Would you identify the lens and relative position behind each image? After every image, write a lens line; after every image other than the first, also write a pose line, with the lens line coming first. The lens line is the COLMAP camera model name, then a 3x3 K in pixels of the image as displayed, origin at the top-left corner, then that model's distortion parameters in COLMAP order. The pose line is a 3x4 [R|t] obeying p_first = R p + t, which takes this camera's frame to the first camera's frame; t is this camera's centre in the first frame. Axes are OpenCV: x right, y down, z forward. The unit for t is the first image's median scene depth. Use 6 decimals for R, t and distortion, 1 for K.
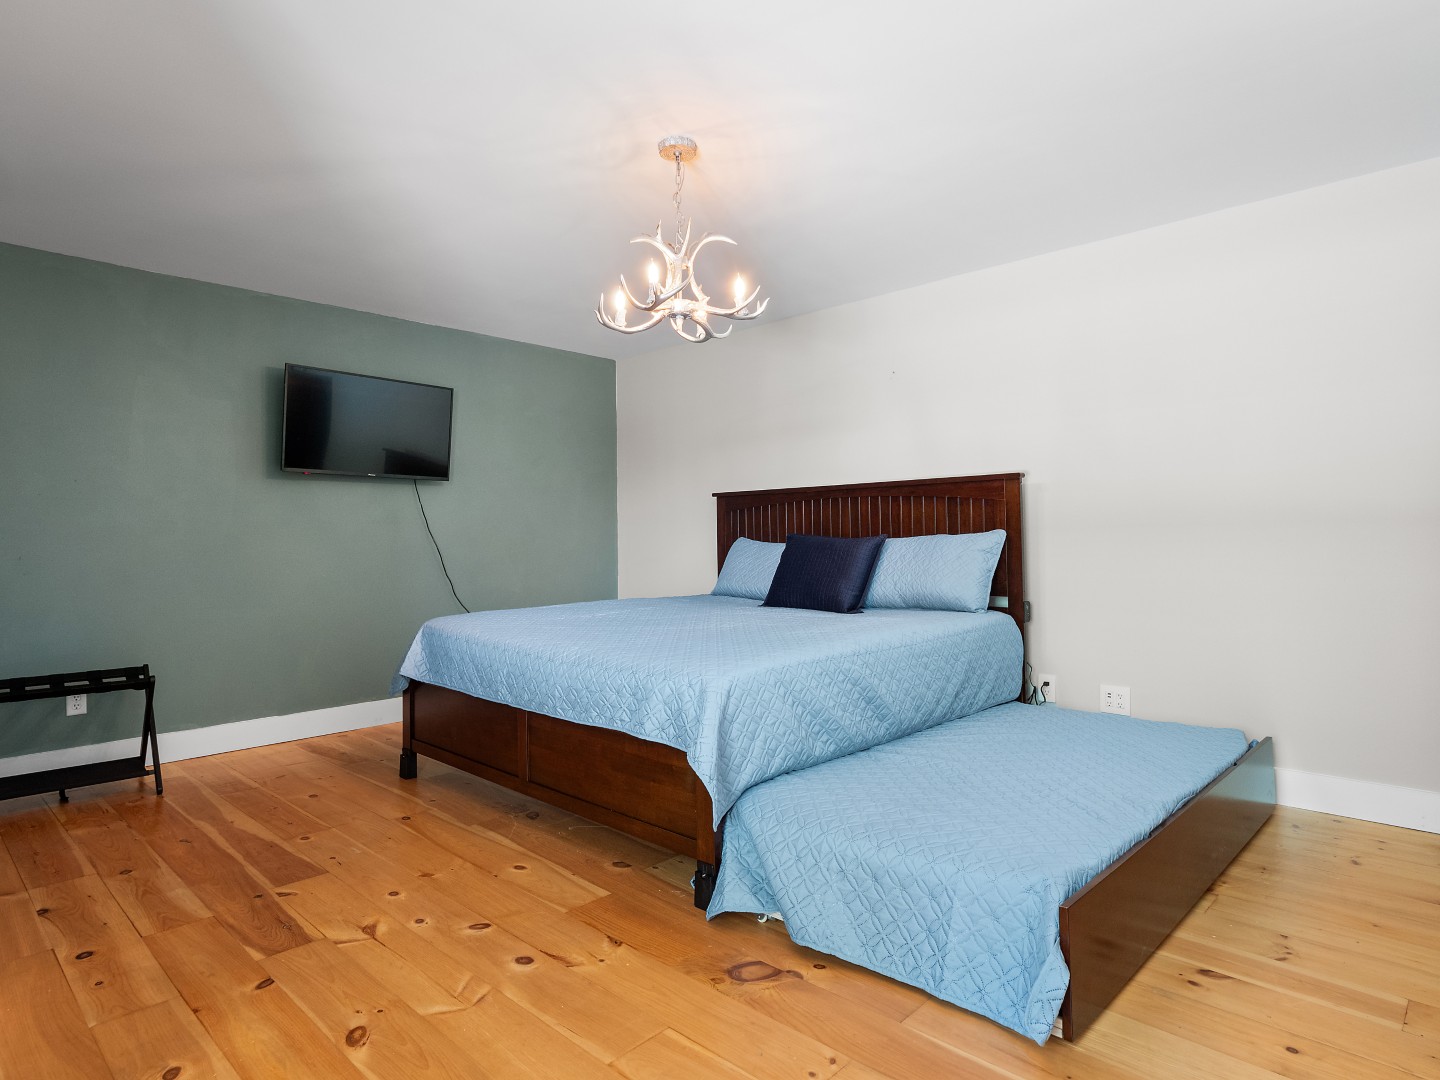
lens RADIAL K [[816.2, 0, 720.0], [0, 816.2, 540.0], [0, 0, 1]] dist [-0.004043, -0.001330]
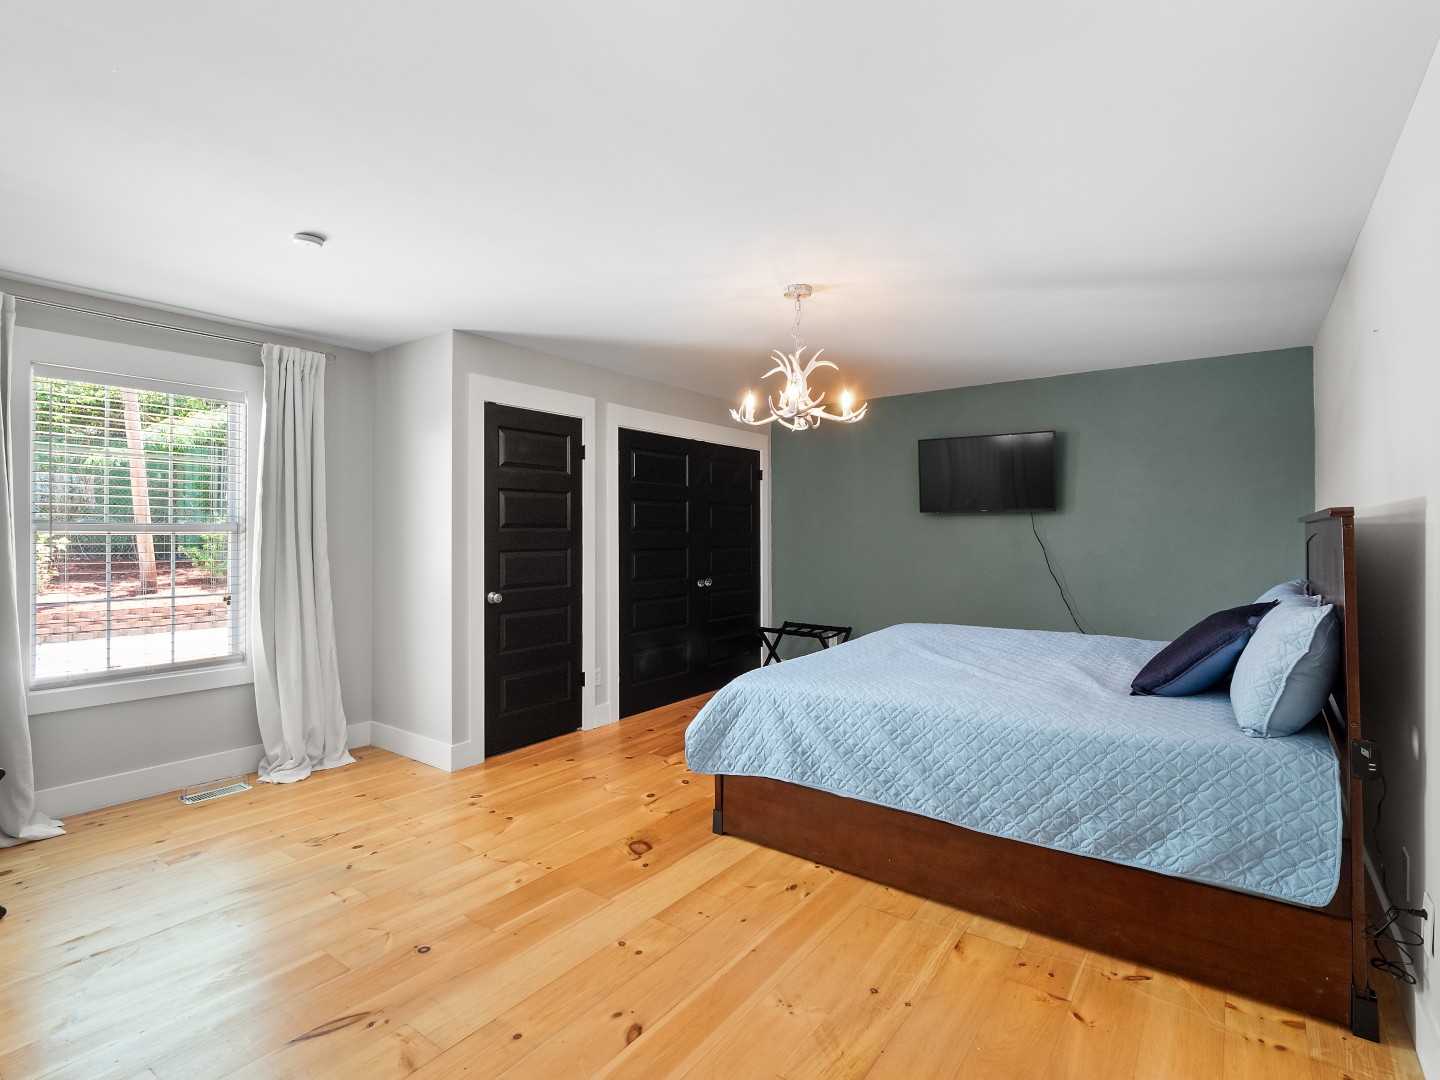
lens RADIAL K [[709.4, 0, 716.1], [0, 709.4, 500.0], [0, 0, 1]] dist [-0.001519, -0.013640]
pose [[0.126378, -0.030242, -0.991521, 1.425348], [0.005545, 0.999541, -0.029780, -0.140055], [0.991967, -0.001734, 0.126488, 0.891698]]
